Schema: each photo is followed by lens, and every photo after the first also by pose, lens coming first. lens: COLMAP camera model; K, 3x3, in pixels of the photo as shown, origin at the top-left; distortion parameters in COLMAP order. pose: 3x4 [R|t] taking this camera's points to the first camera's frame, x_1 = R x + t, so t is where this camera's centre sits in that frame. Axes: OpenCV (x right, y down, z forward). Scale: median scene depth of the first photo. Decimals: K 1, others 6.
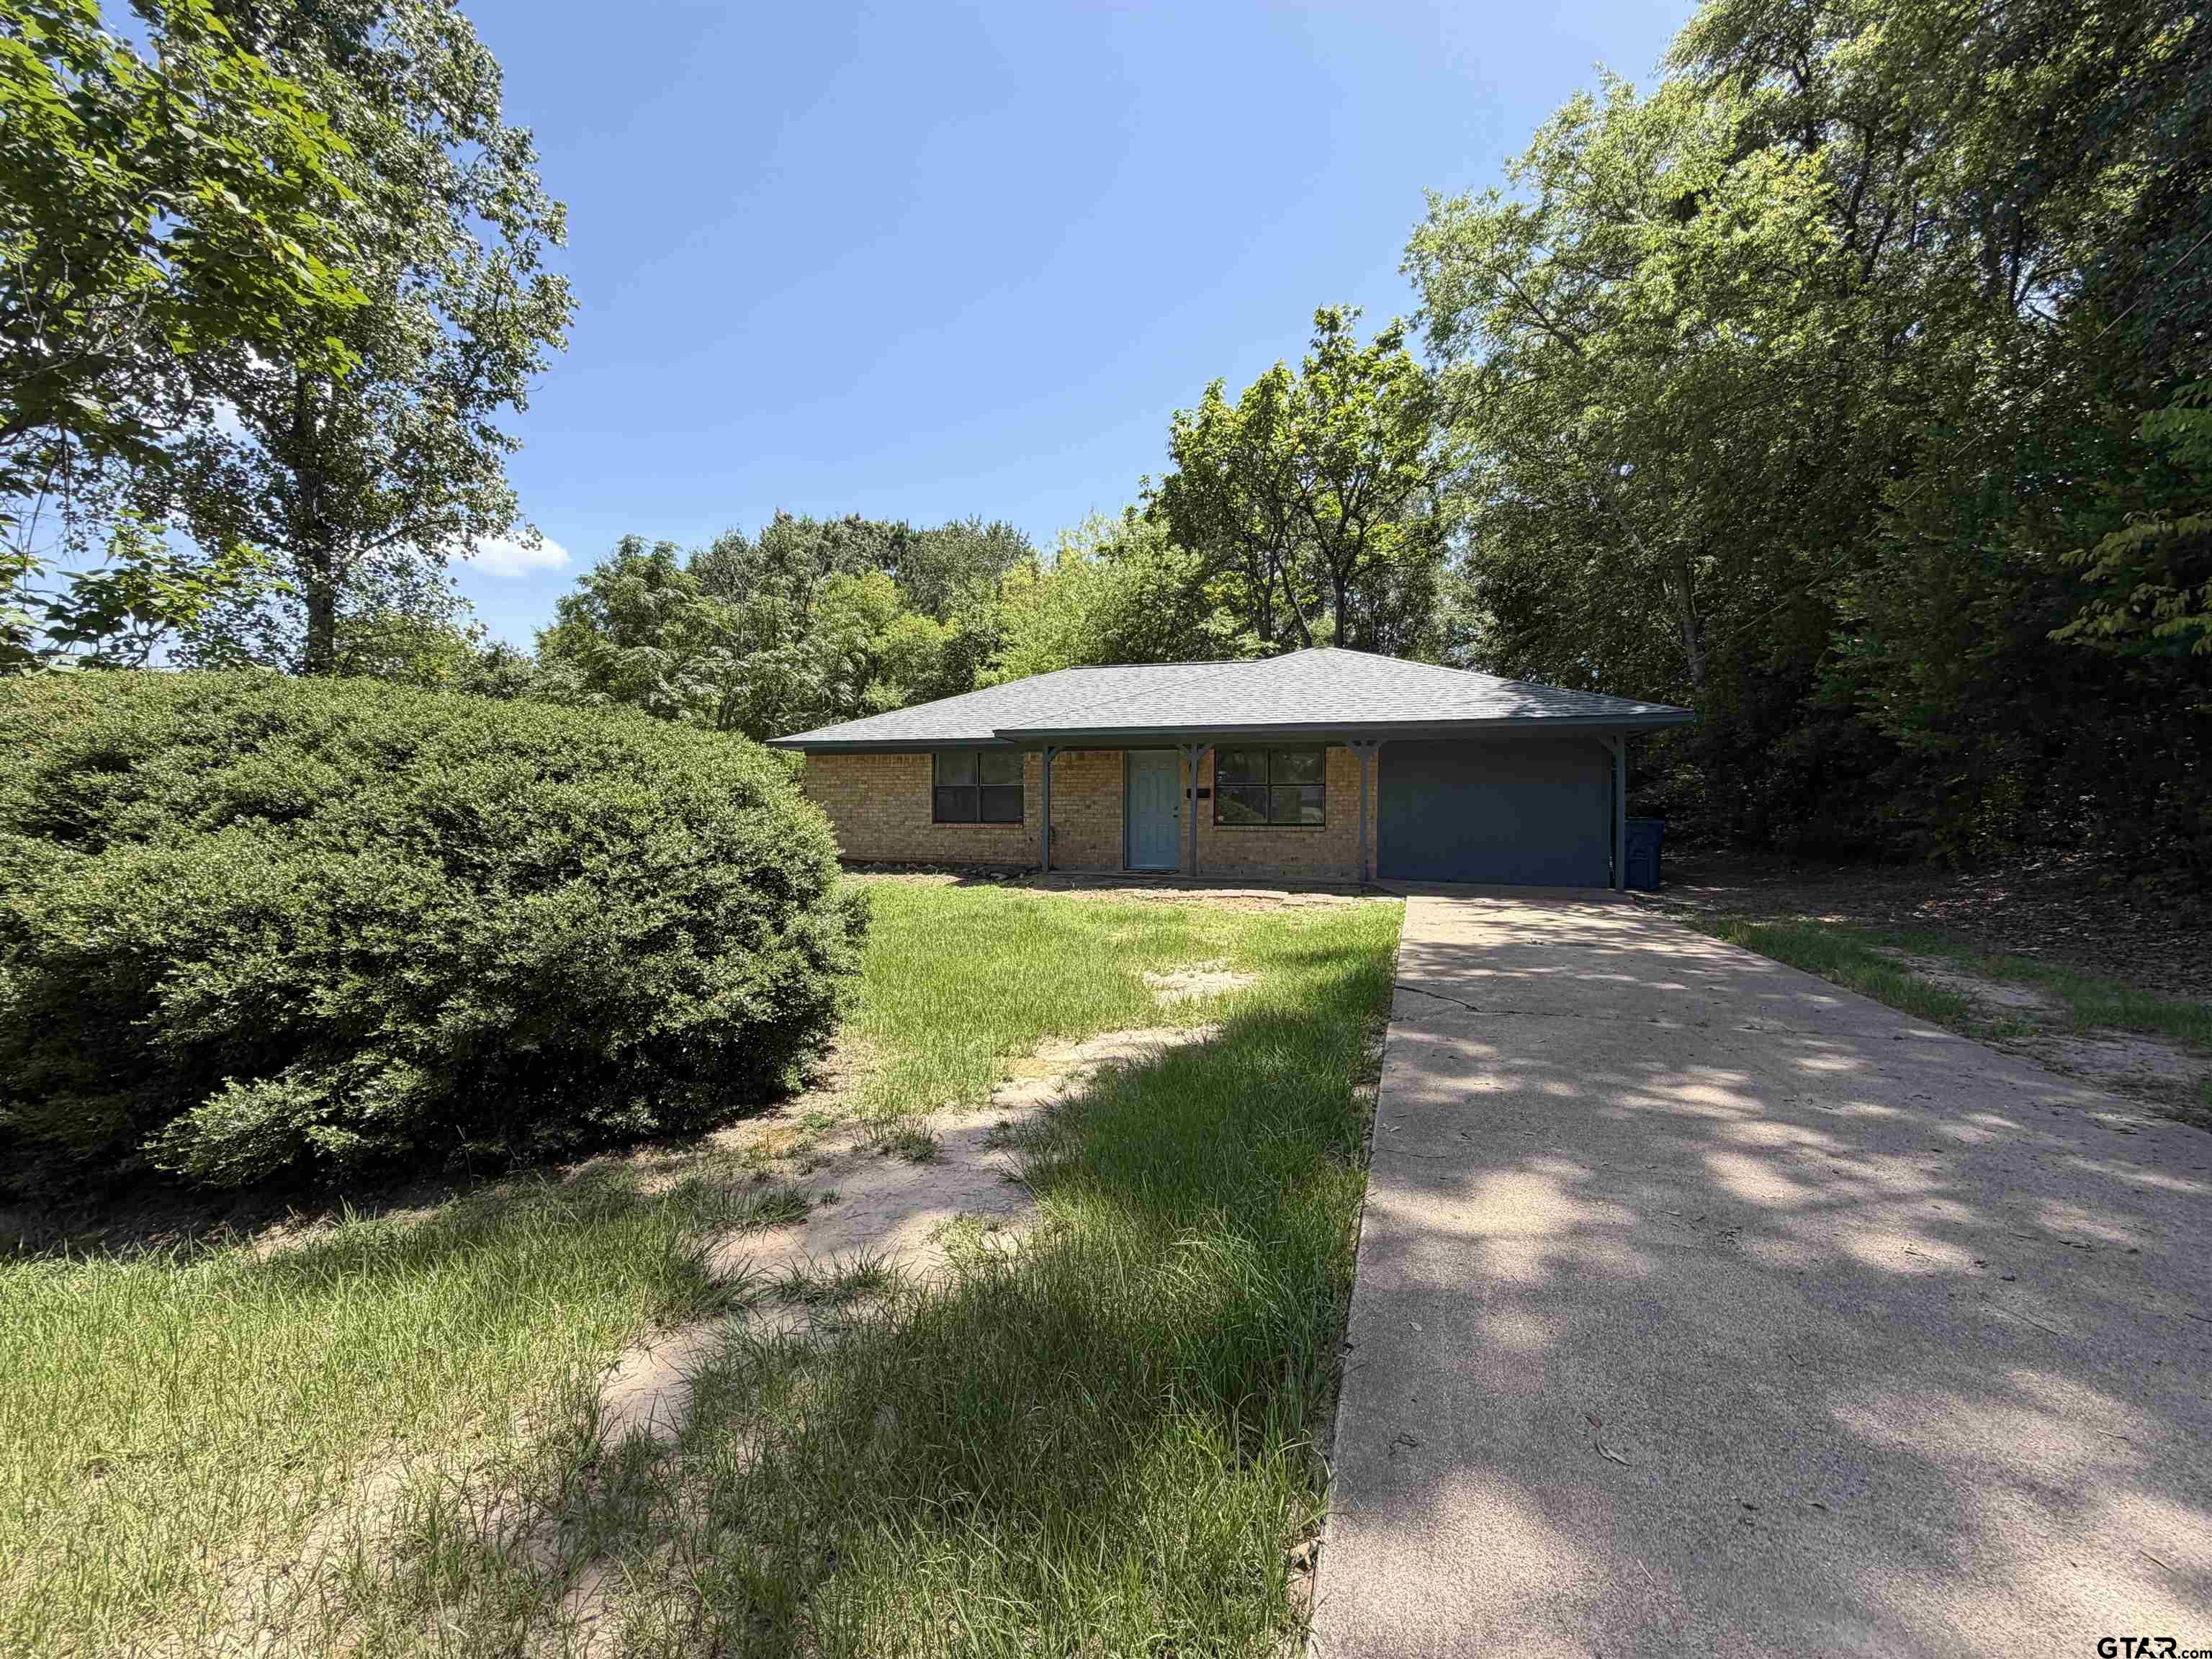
lens RADIAL K [[884.1, 0, 1106.0], [0, 884.1, 829.5], [0, 0, 1]] dist [-0.000738, 0.000049]
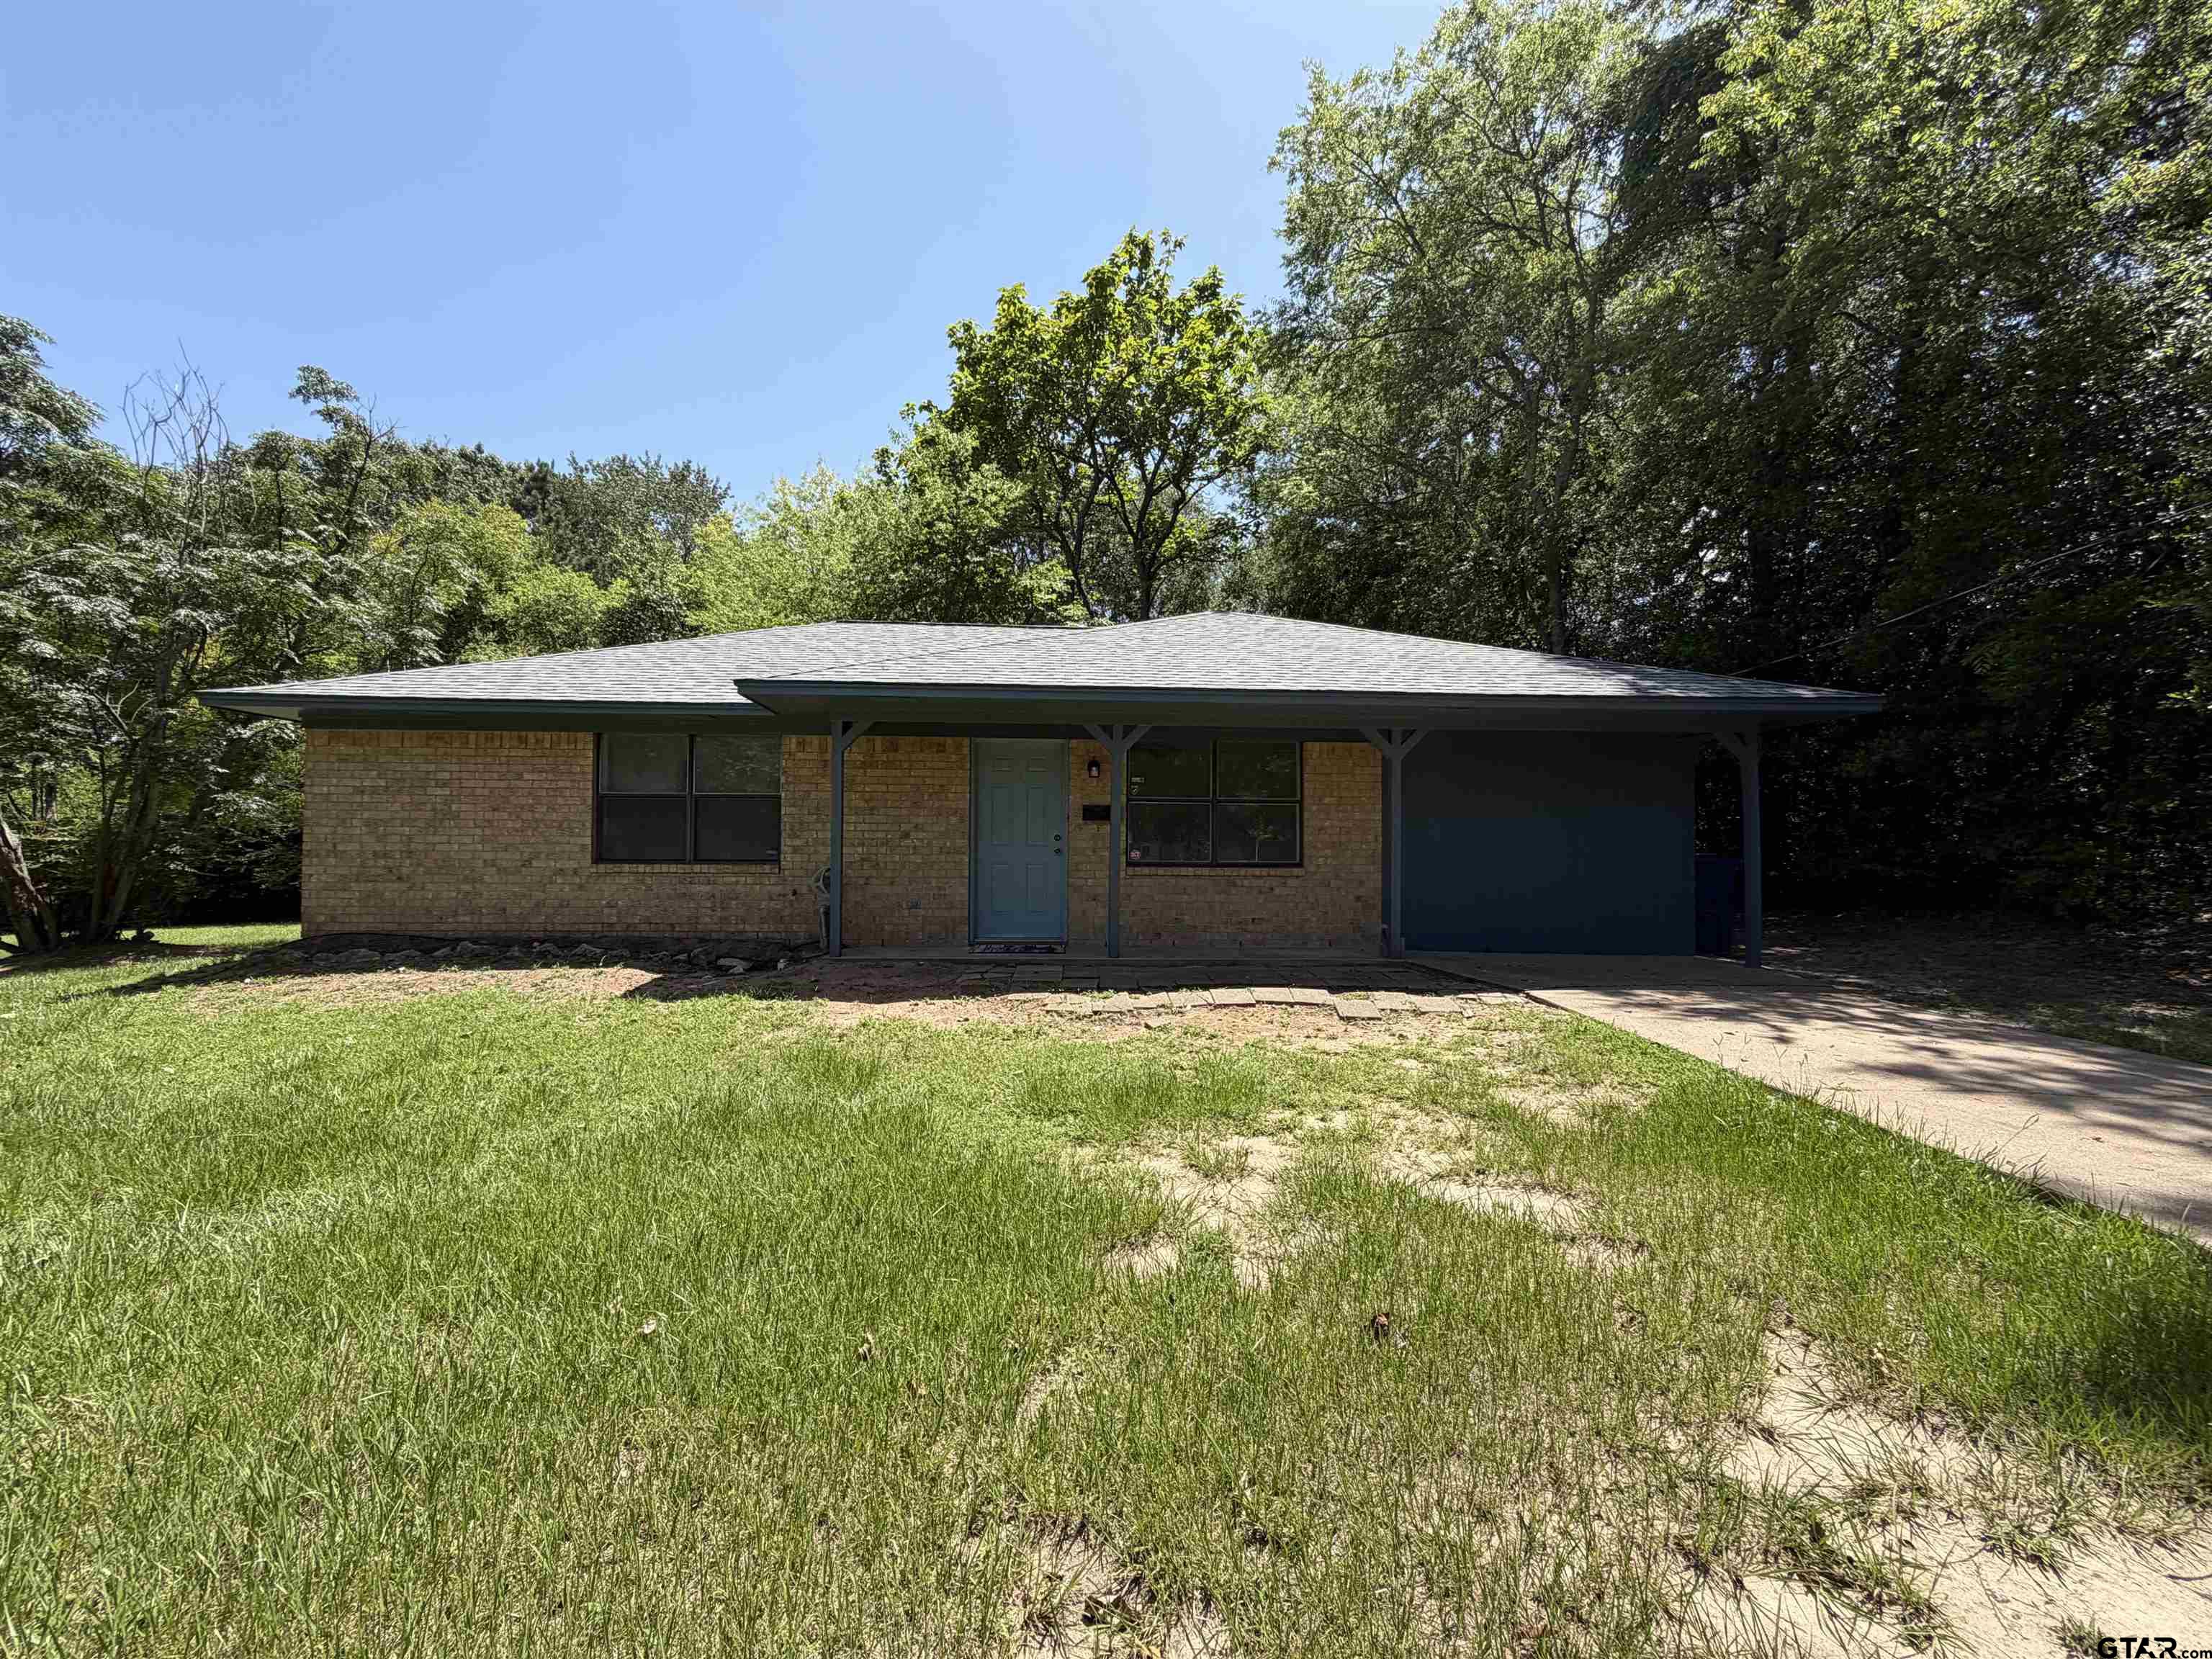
lens RADIAL K [[884.1, 0, 1106.0], [0, 884.1, 829.5], [0, 0, 1]] dist [-0.000738, 0.000049]
pose [[0.941476, 0.008432, 0.336974, -0.063048], [0.003188, 0.999420, -0.033914, -0.006295], [-0.337064, 0.033004, 0.940903, 0.294365]]
